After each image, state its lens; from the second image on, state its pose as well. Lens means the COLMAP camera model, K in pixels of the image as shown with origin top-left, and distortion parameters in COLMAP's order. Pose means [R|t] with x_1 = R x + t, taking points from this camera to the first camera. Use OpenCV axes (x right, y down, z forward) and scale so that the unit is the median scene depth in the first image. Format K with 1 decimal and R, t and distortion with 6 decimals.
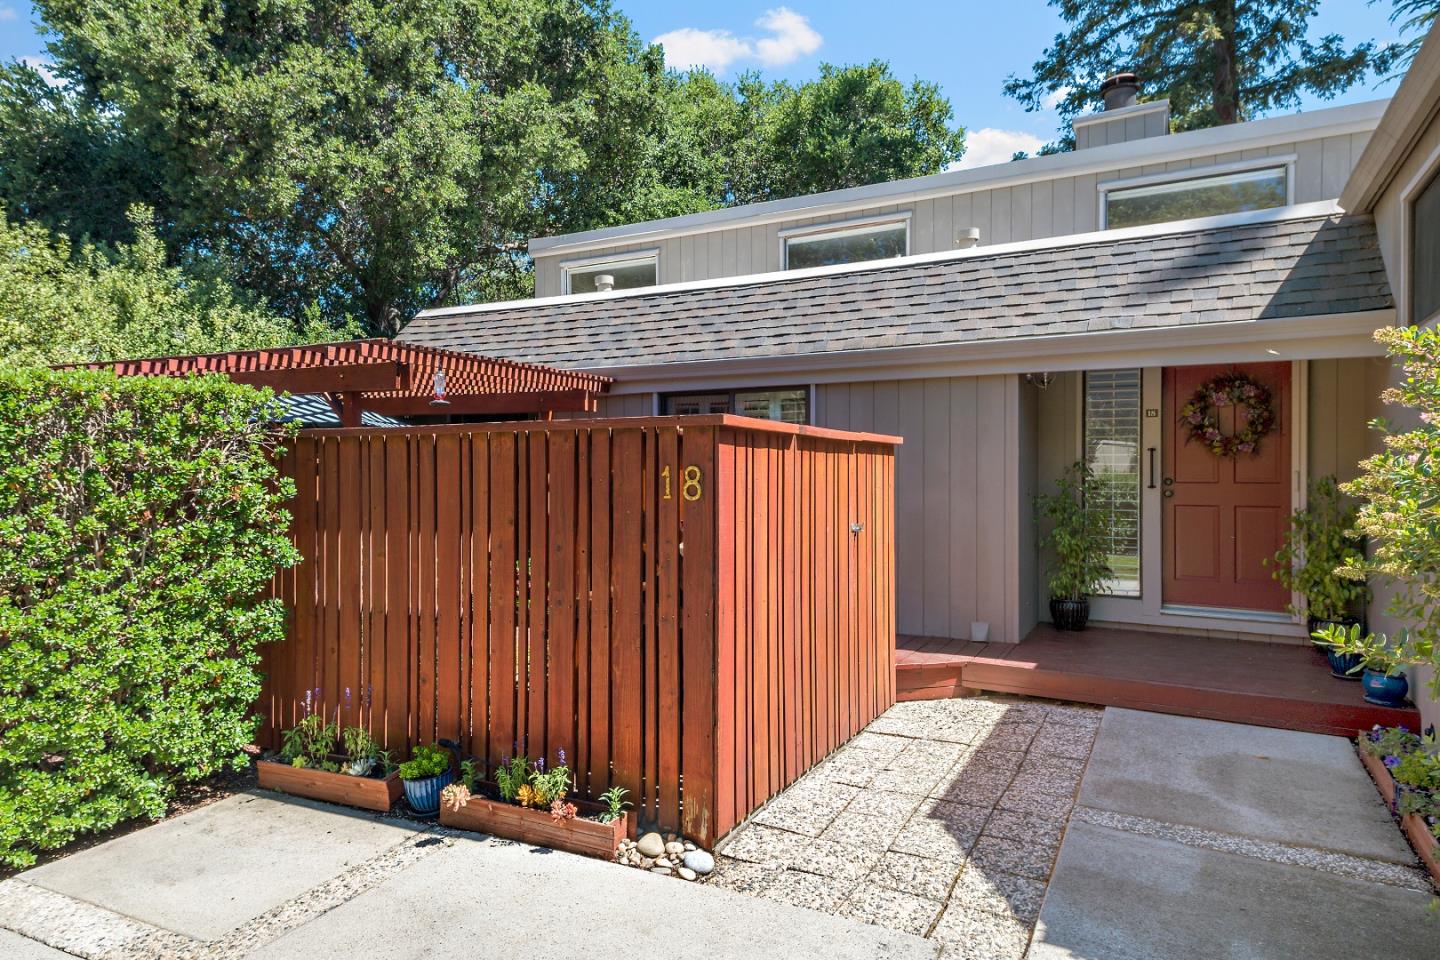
lens RADIAL K [[885.9, 0, 719.1], [0, 885.9, 474.9], [0, 0, 1]] dist [0.045579, 0.002894]
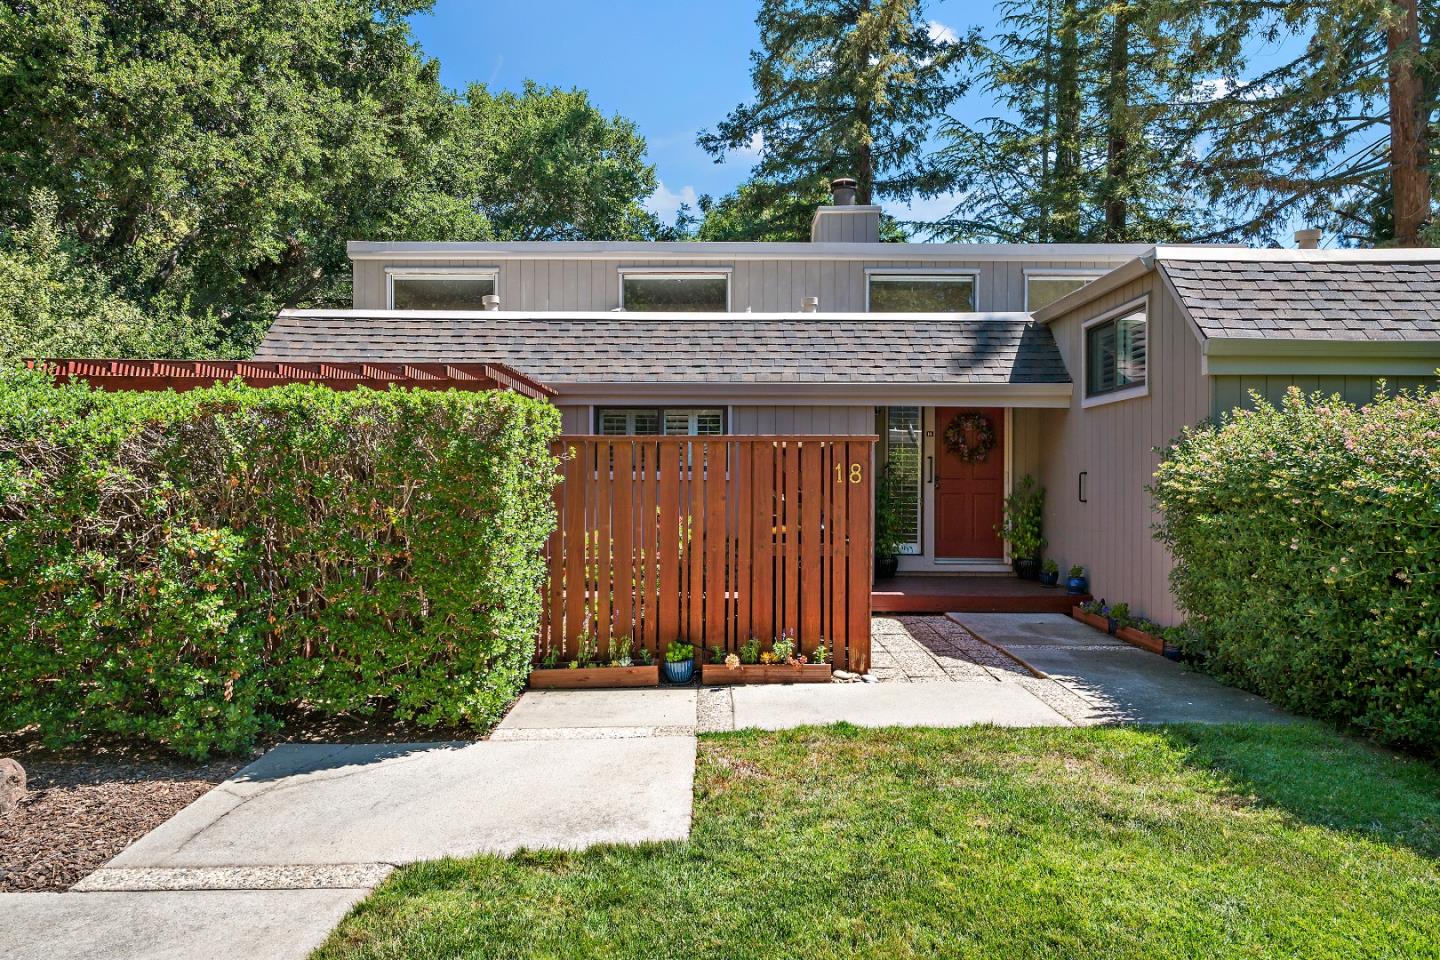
lens RADIAL K [[1000.1, 0, 720.6], [0, 1000.1, 480.3], [0, 0, 1]] dist [0.002420, 0.006901]
pose [[0.880068, 0.002010, 0.474843, -0.563720], [-0.001651, 0.999998, -0.001174, 0.011969], [-0.474844, 0.000249, 0.880070, -0.295907]]
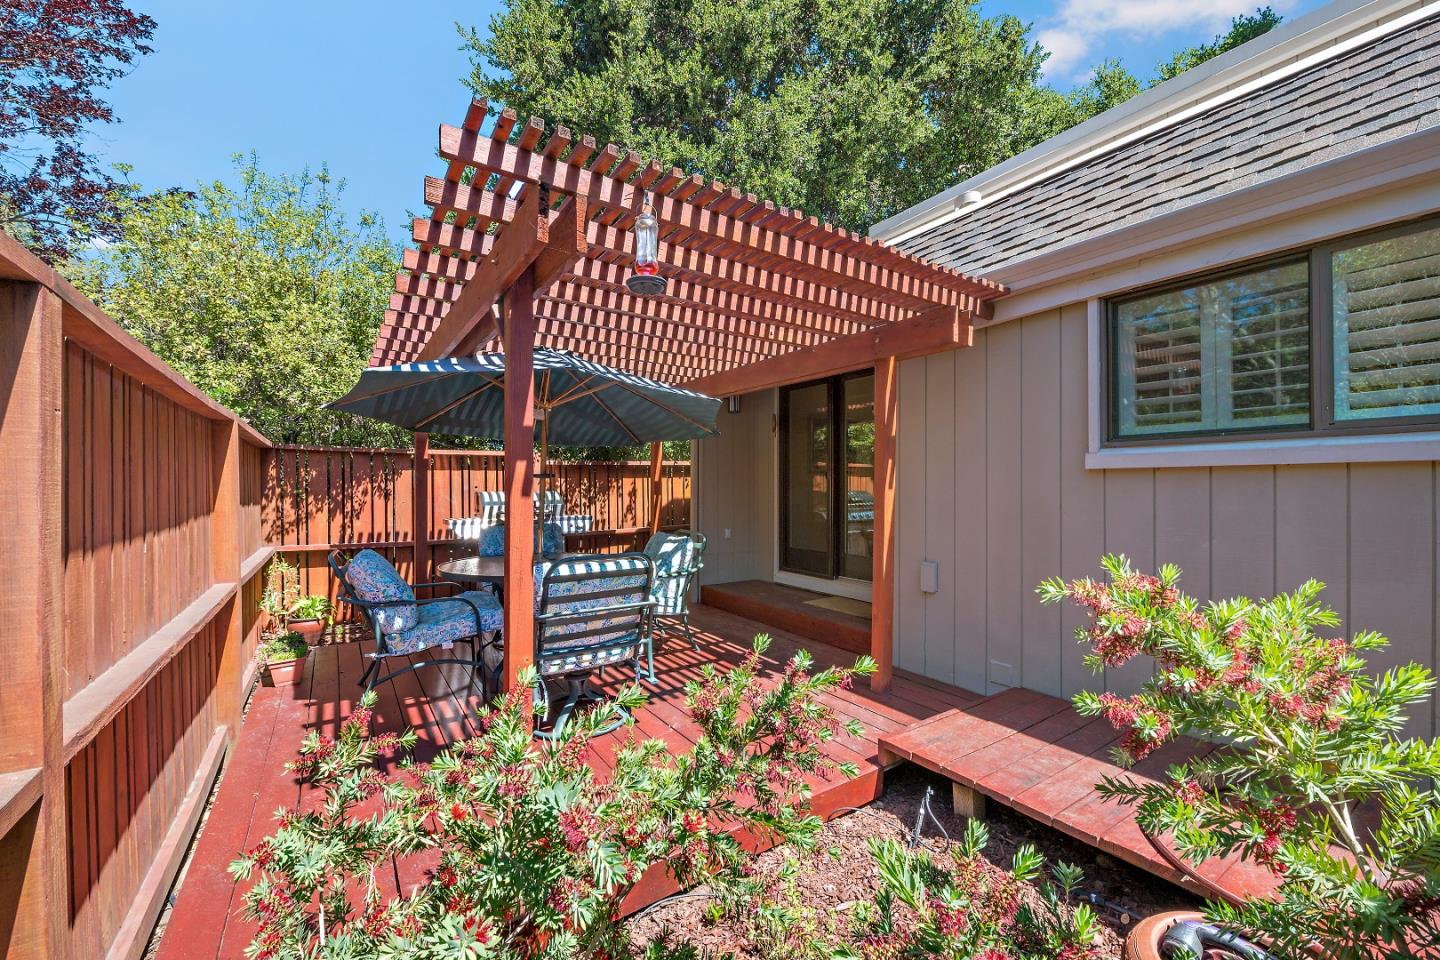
lens RADIAL K [[572.7, 0, 718.0], [0, 572.7, 493.0], [0, 0, 1]] dist [0.003300, -0.004282]
pose [[0.883863, 0.000288, -0.467745, -0.108710], [0.000970, 0.999997, 0.002449, 0.022058], [0.467744, -0.002618, 0.883860, 0.584706]]
